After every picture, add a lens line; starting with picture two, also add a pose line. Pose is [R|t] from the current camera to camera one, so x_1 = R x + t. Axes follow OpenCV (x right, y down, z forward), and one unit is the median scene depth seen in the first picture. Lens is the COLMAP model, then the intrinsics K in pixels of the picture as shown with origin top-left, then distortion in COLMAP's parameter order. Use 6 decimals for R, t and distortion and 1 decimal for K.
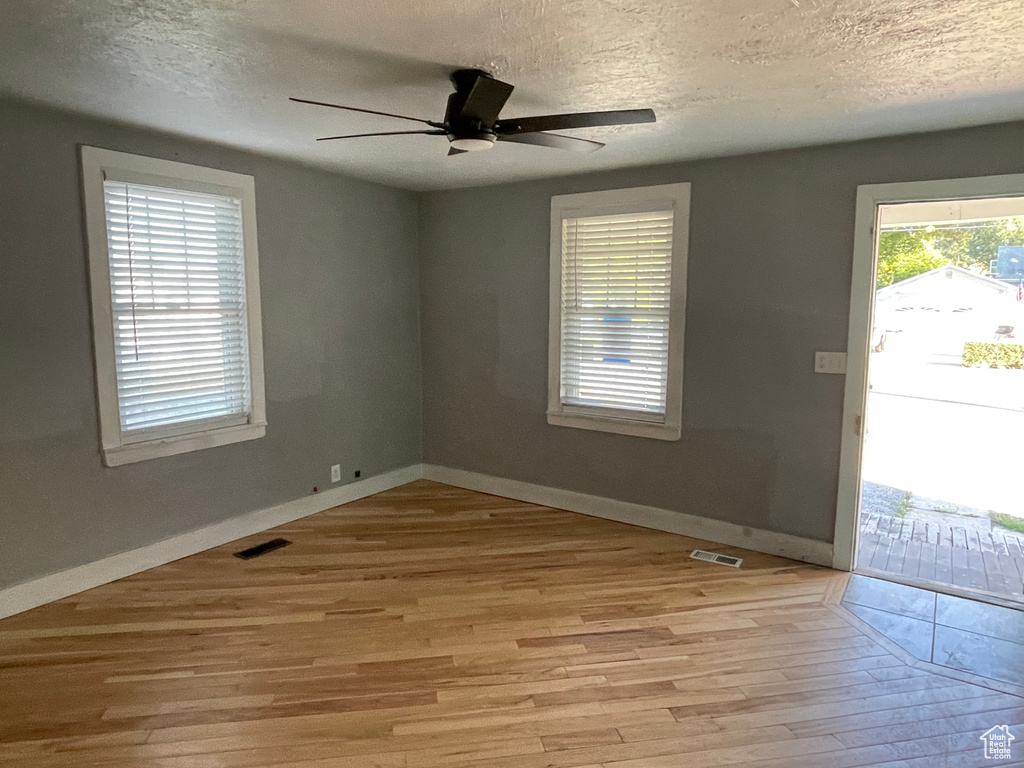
lens RADIAL K [[636.9, 0, 504.5], [0, 636.9, 385.0], [0, 0, 1]] dist [-0.011154, 0.001011]
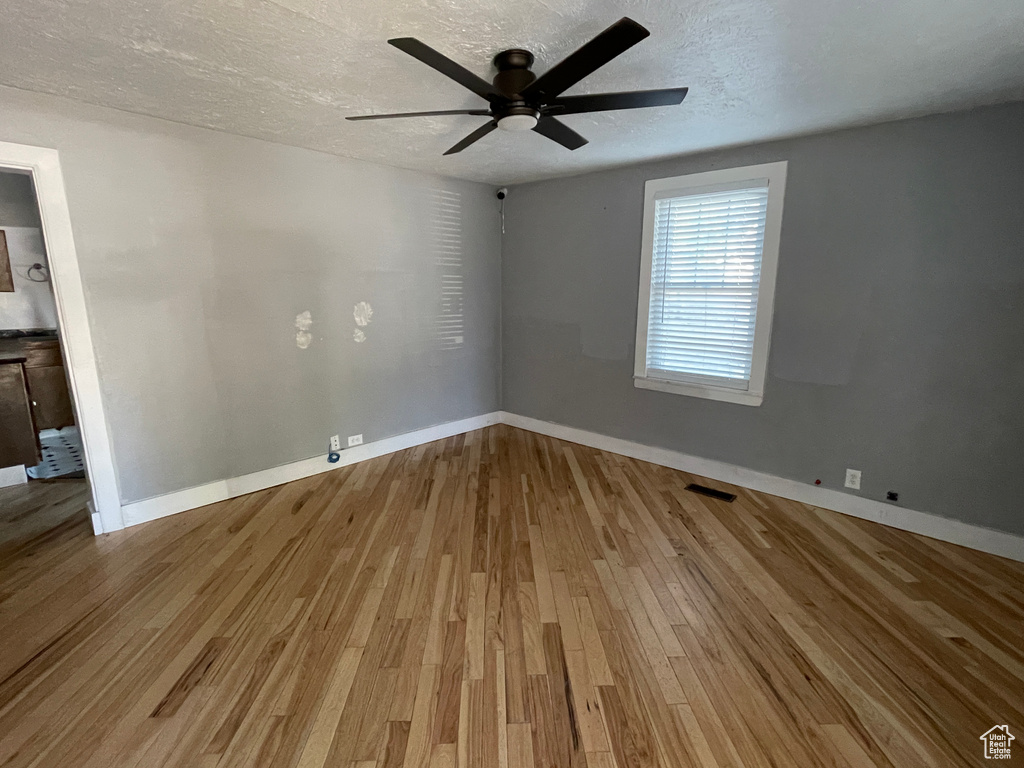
lens RADIAL K [[480.3, 0, 509.0], [0, 480.3, 376.8], [0, 0, 1]] dist [-0.012053, 0.003740]
pose [[-0.141149, 0.177793, -0.973893, 0.477562], [-0.137188, 0.970737, 0.197100, -0.071698], [0.980437, 0.161427, -0.112627, 0.664267]]
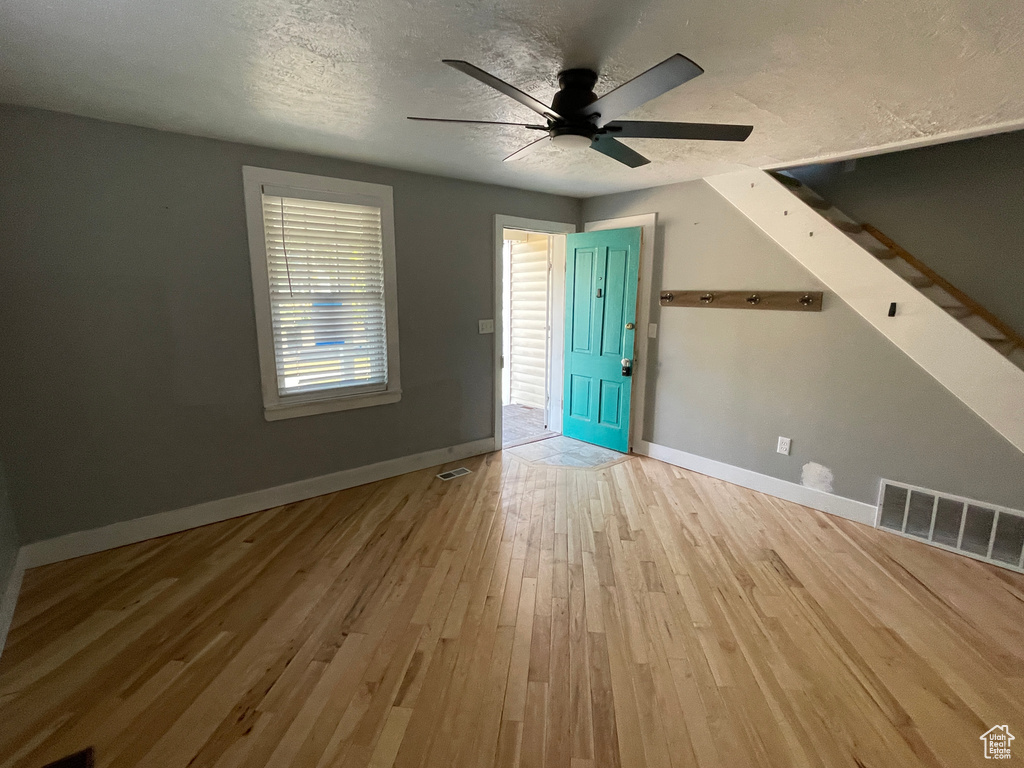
lens RADIAL K [[480.3, 0, 505.8], [0, 480.3, 388.2], [0, 0, 1]] dist [-0.012053, 0.003740]
pose [[0.287586, -0.201448, 0.936329, -0.533956], [0.120433, 0.977476, 0.173311, -0.073254], [-0.950153, 0.062924, 0.305370, 0.514318]]
